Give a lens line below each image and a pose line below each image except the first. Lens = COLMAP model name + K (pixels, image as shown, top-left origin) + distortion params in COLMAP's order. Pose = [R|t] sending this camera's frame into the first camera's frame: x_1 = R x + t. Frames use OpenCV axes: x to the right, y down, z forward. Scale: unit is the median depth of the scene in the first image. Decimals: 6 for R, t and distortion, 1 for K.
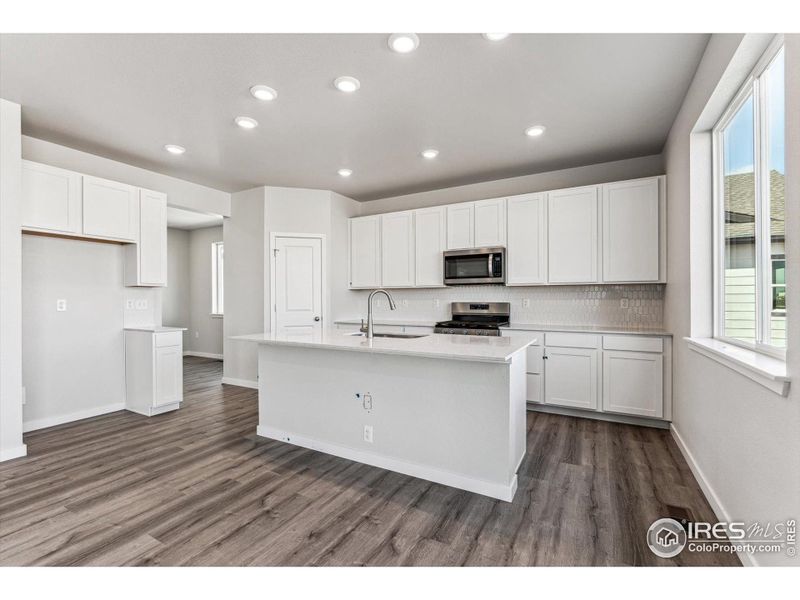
lens RADIAL K [[359.1, 0, 400.0], [0, 359.1, 300.0], [0, 0, 1]] dist [-0.003203, -0.000315]
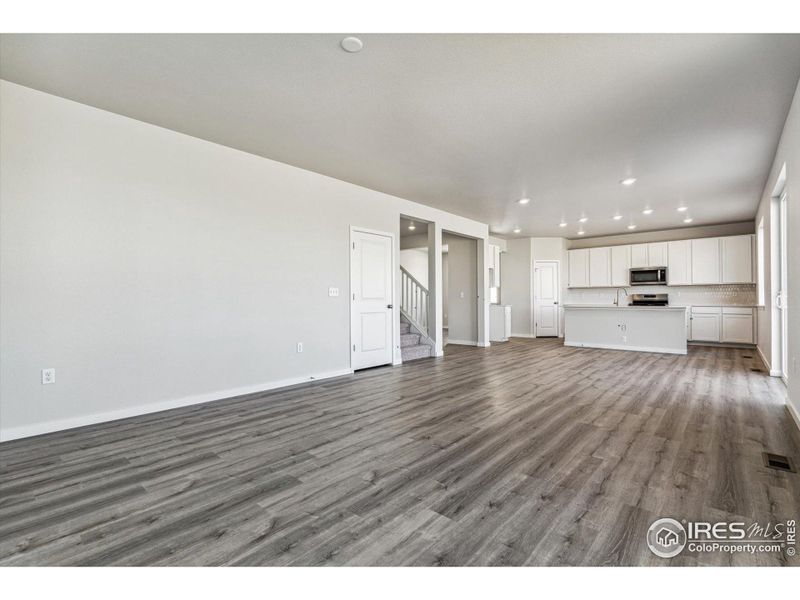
lens RADIAL K [[369.9, 0, 400.9], [0, 369.9, 300.5], [0, 0, 1]] dist [-0.000204, -0.000097]
pose [[0.976755, -0.001361, -0.214354, -0.768484], [0.001672, 0.999998, 0.001267, 0.042515], [0.214352, -0.001596, 0.976755, -1.442403]]
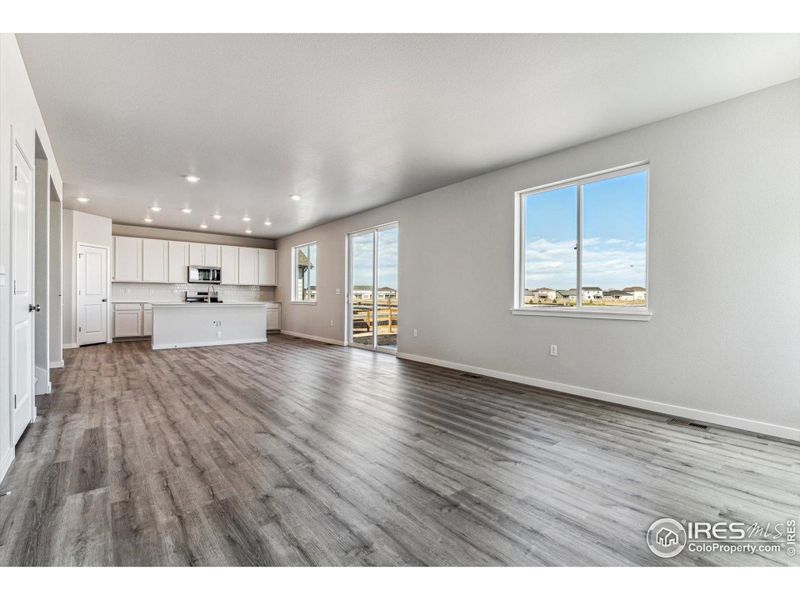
lens RADIAL K [[369.9, 0, 400.9], [0, 369.9, 300.5], [0, 0, 1]] dist [-0.000204, -0.000097]
pose [[0.368617, -0.002186, 0.929579, -1.537648], [-0.007676, 0.999956, 0.005396, 0.043116], [-0.929550, -0.009125, 0.368584, -0.977943]]
